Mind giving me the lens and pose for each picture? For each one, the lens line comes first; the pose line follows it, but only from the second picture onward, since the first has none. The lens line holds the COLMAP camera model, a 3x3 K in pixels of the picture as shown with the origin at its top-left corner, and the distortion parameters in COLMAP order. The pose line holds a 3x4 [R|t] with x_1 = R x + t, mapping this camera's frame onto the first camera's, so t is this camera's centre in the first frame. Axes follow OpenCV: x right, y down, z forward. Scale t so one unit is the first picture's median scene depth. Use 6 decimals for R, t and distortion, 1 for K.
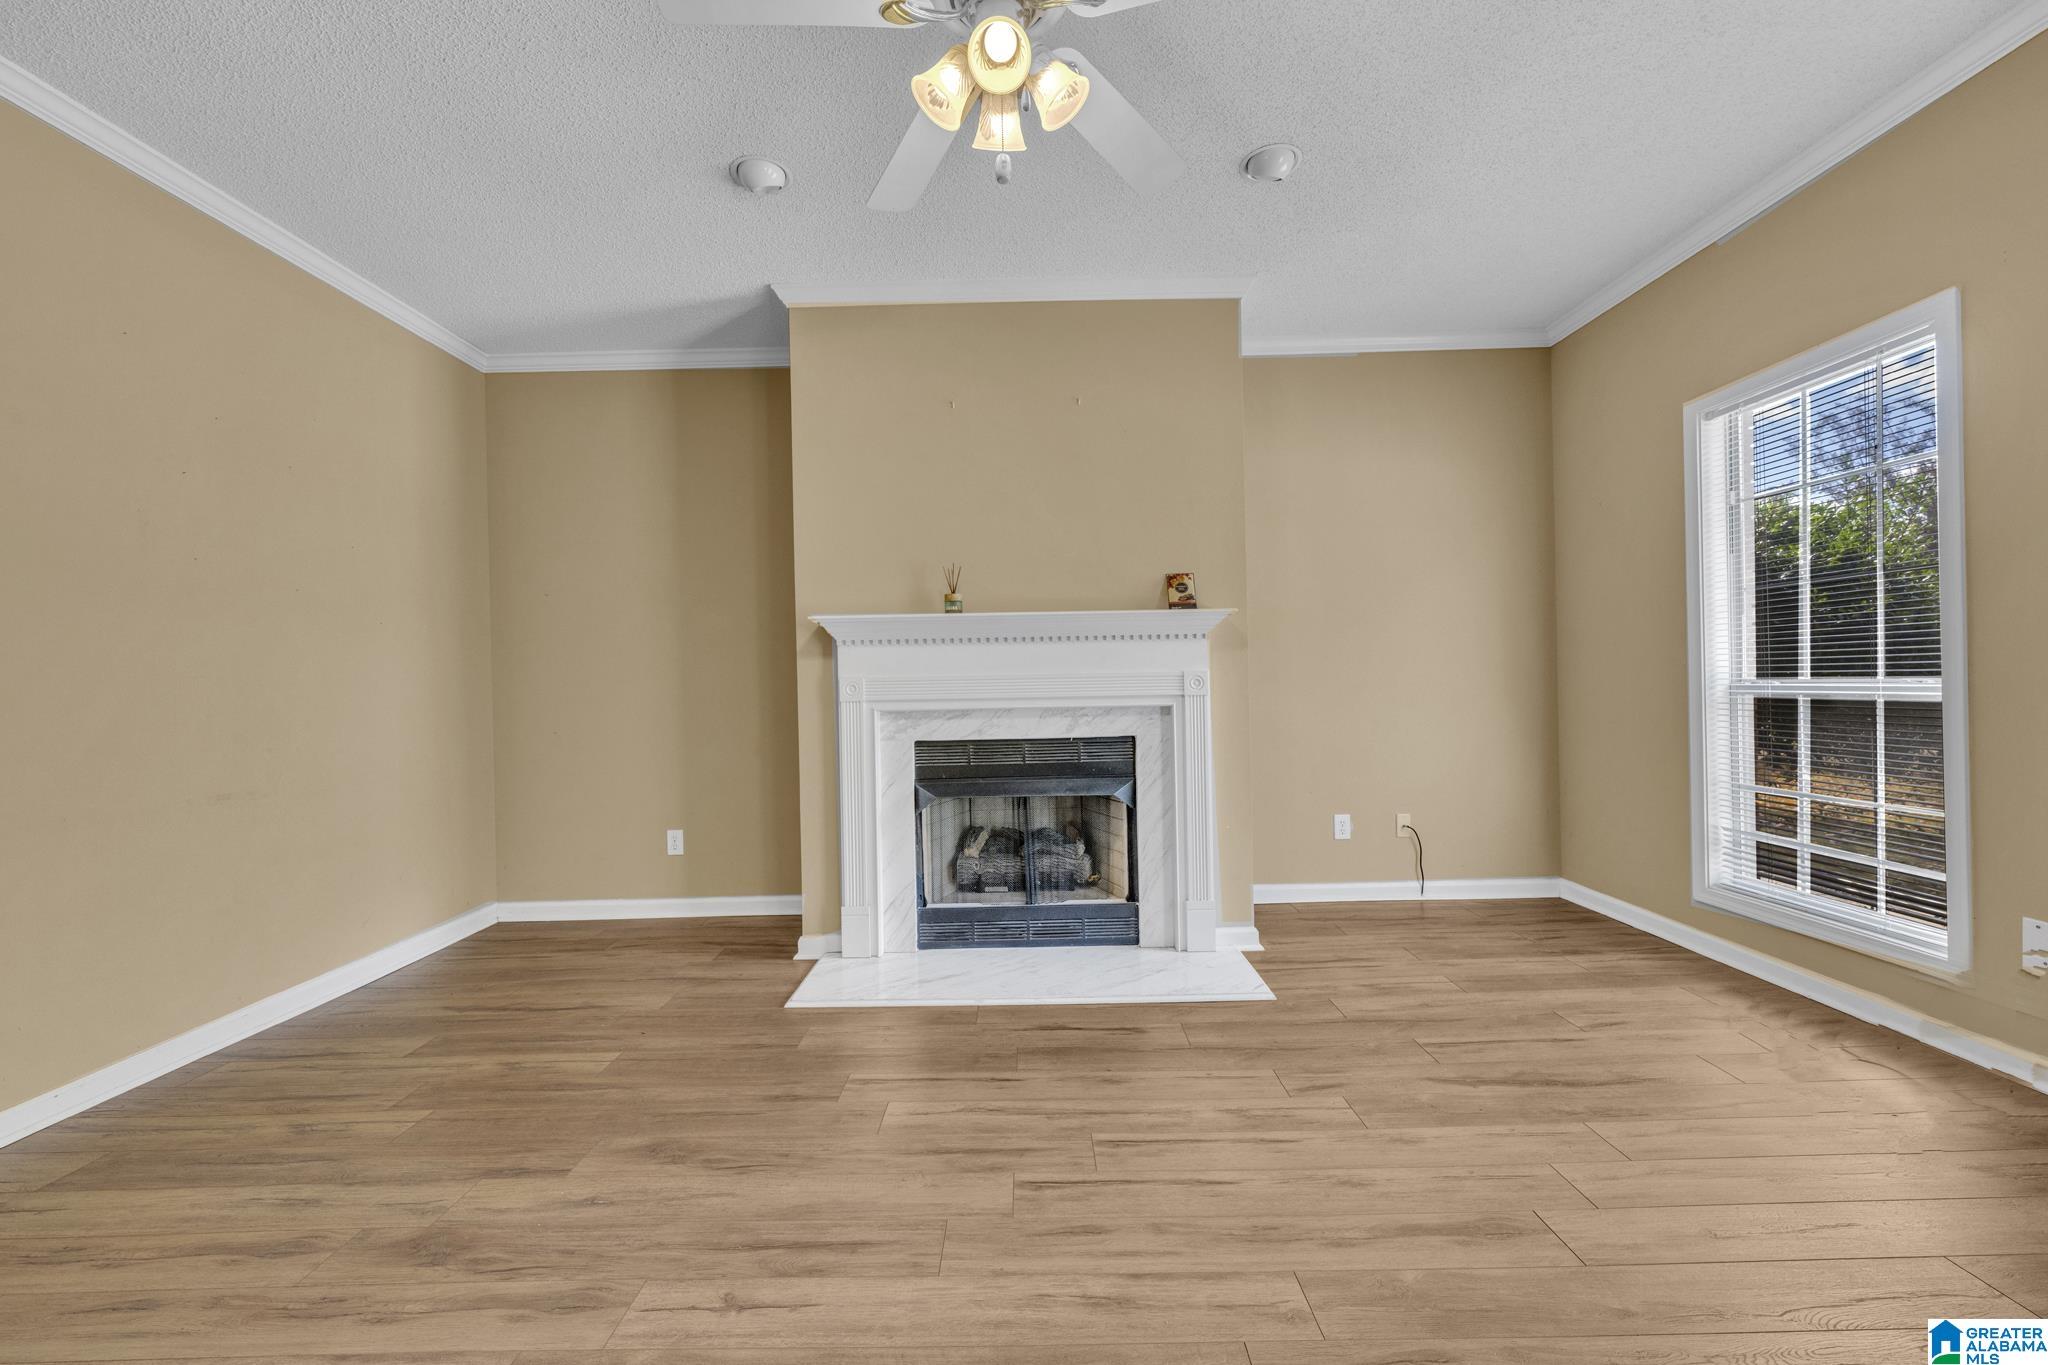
lens RADIAL K [[807.0, 0, 1024.2], [0, 807.0, 691.0], [0, 0, 1]] dist [-0.000326, -0.000084]
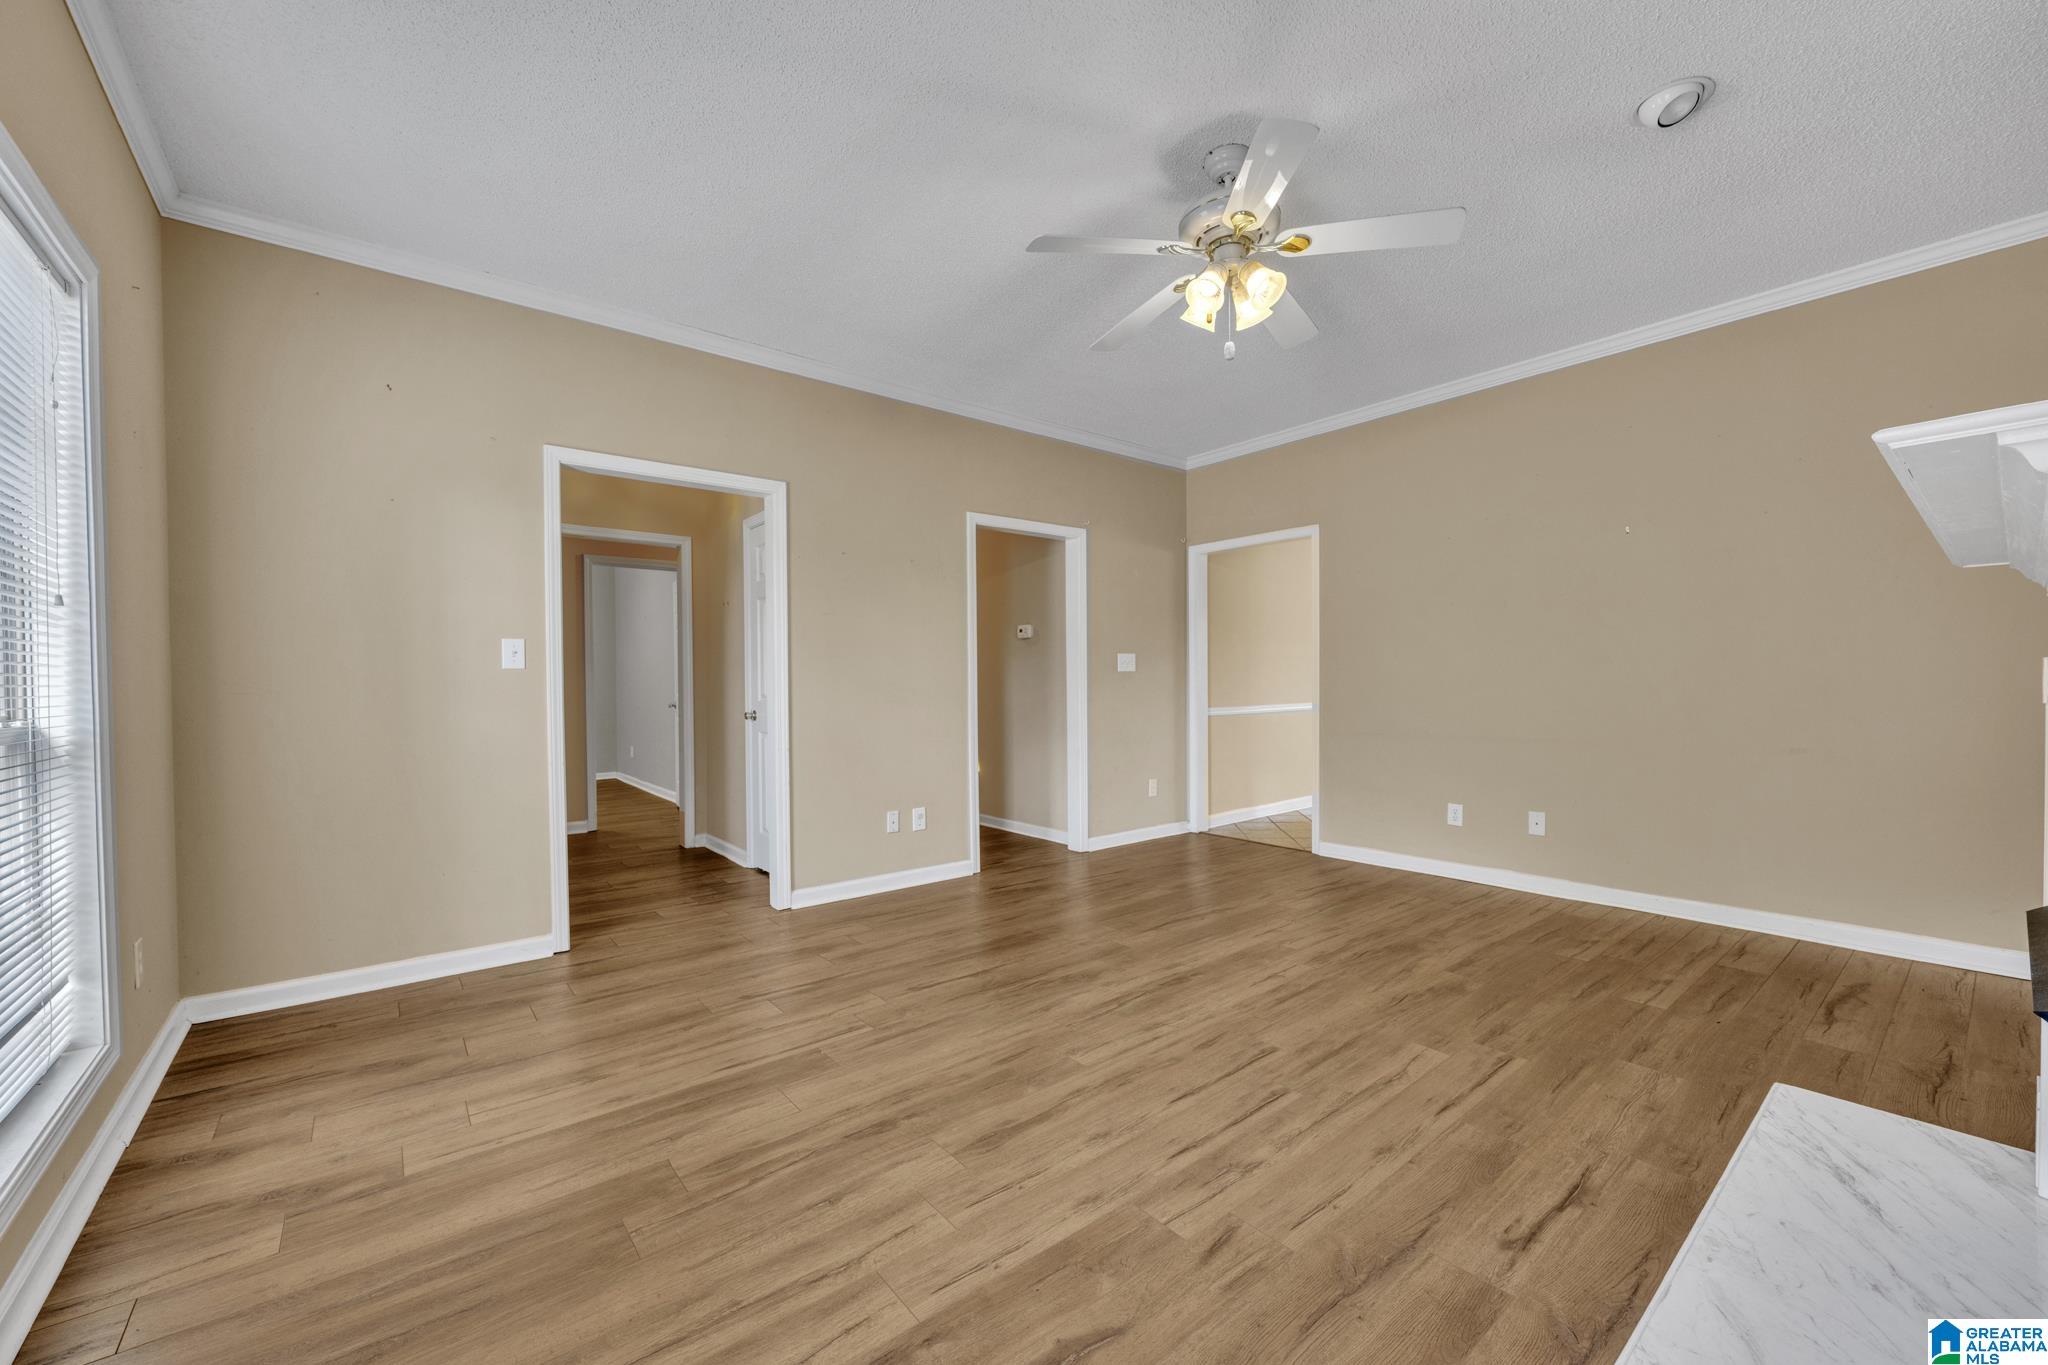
lens RADIAL K [[807.0, 0, 1024.2], [0, 807.0, 691.0], [0, 0, 1]] dist [-0.000326, -0.000084]
pose [[-0.775591, 0.036372, -0.630186, 1.128977], [0.023707, 0.999313, 0.028499, -0.045263], [0.630790, 0.007164, -0.775921, 1.728745]]
